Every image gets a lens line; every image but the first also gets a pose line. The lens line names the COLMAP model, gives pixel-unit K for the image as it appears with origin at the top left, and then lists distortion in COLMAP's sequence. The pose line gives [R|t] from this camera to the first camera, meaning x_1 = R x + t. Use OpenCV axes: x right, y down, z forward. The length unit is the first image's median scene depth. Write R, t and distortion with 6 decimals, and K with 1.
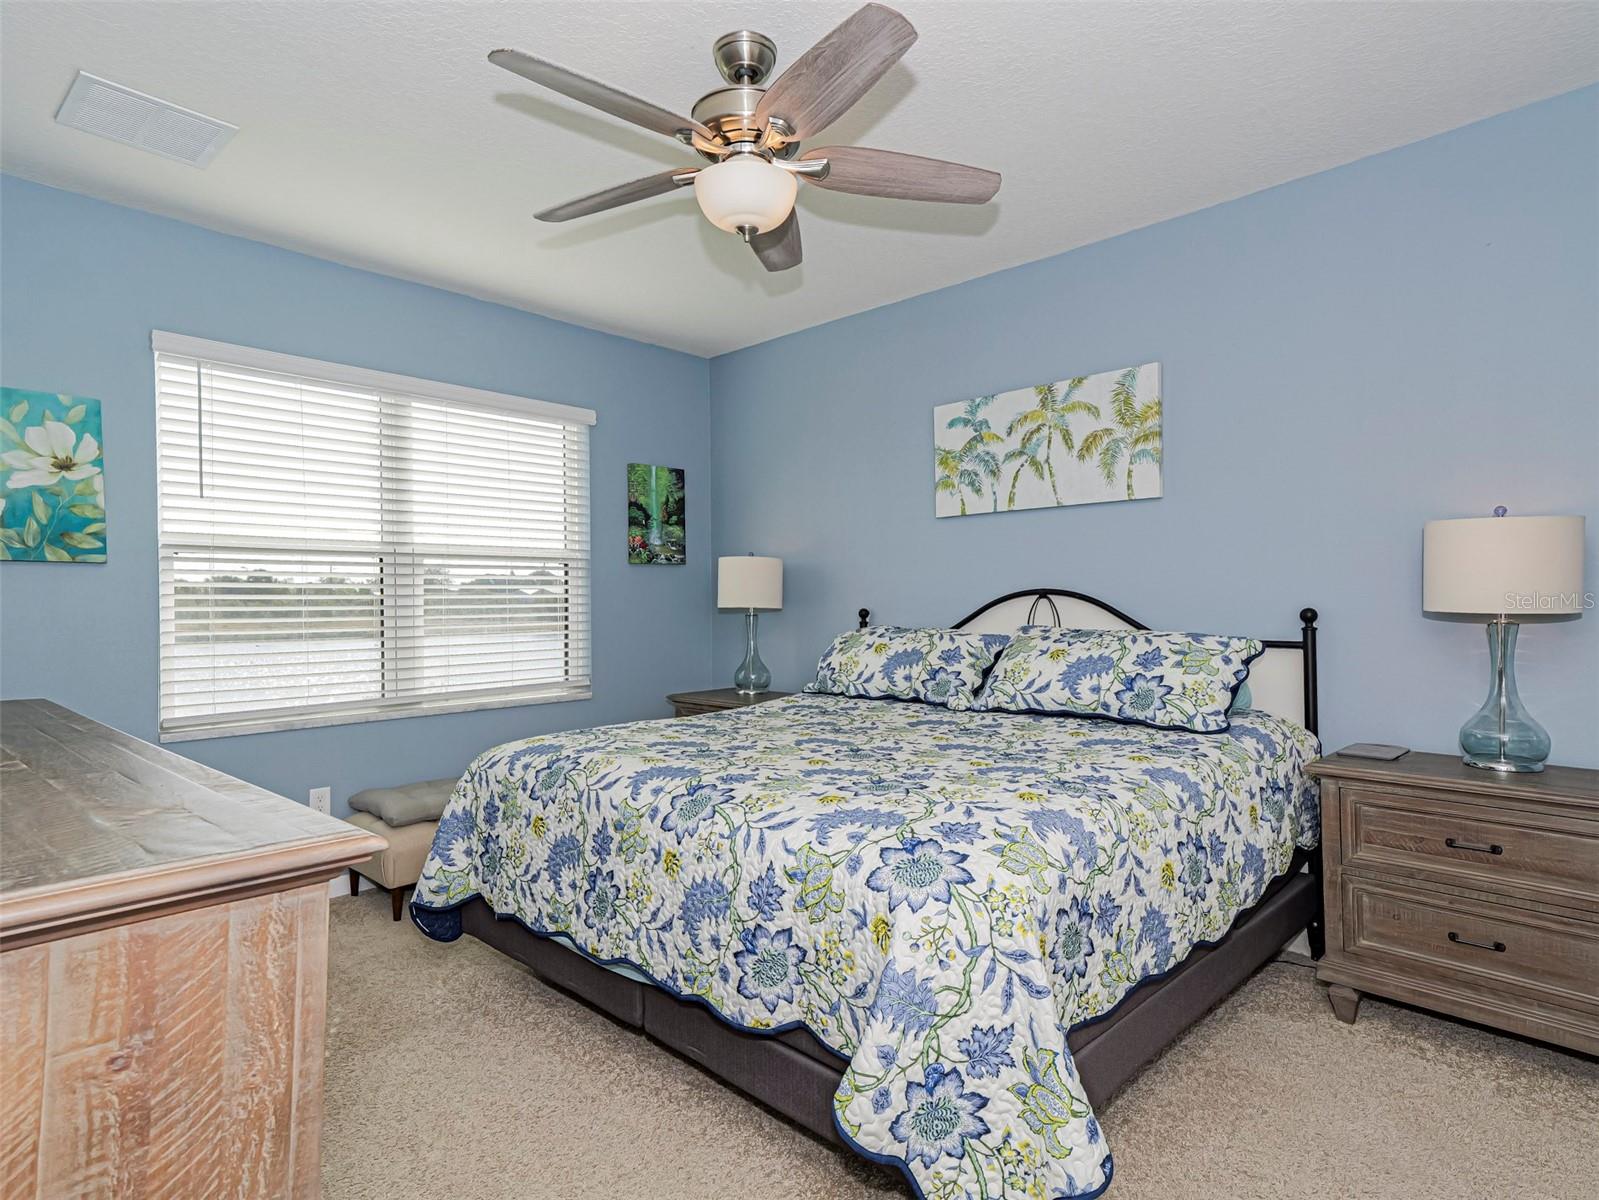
lens RADIAL K [[902.2, 0, 784.6], [0, 902.2, 596.7], [0, 0, 1]] dist [0.064278, 0.000025]
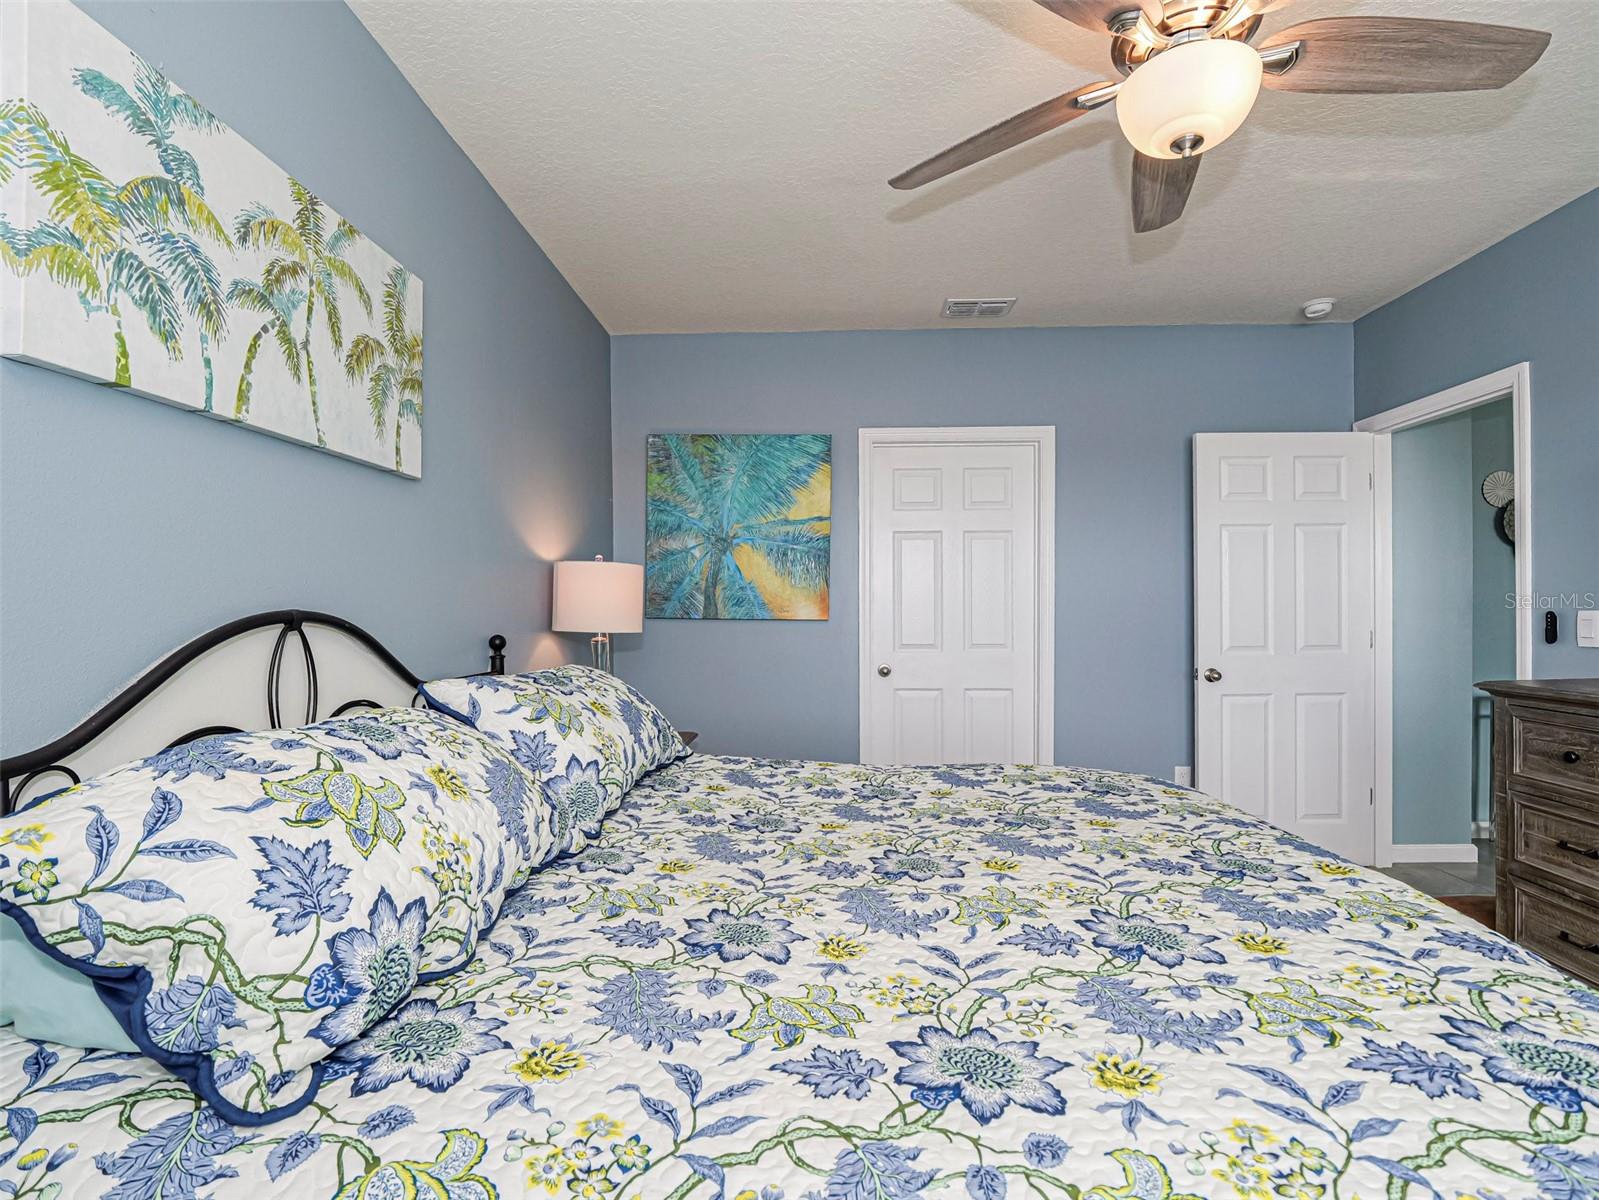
lens RADIAL K [[778.4, 0, 800.1], [0, 778.4, 617.0], [0, 0, 1]] dist [-0.011300, -0.000197]
pose [[-0.670929, 0.004336, 0.741509, -0.194419], [0.008108, 0.999966, 0.001489, -0.003660], [-0.741477, 0.007011, -0.670942, 1.088701]]
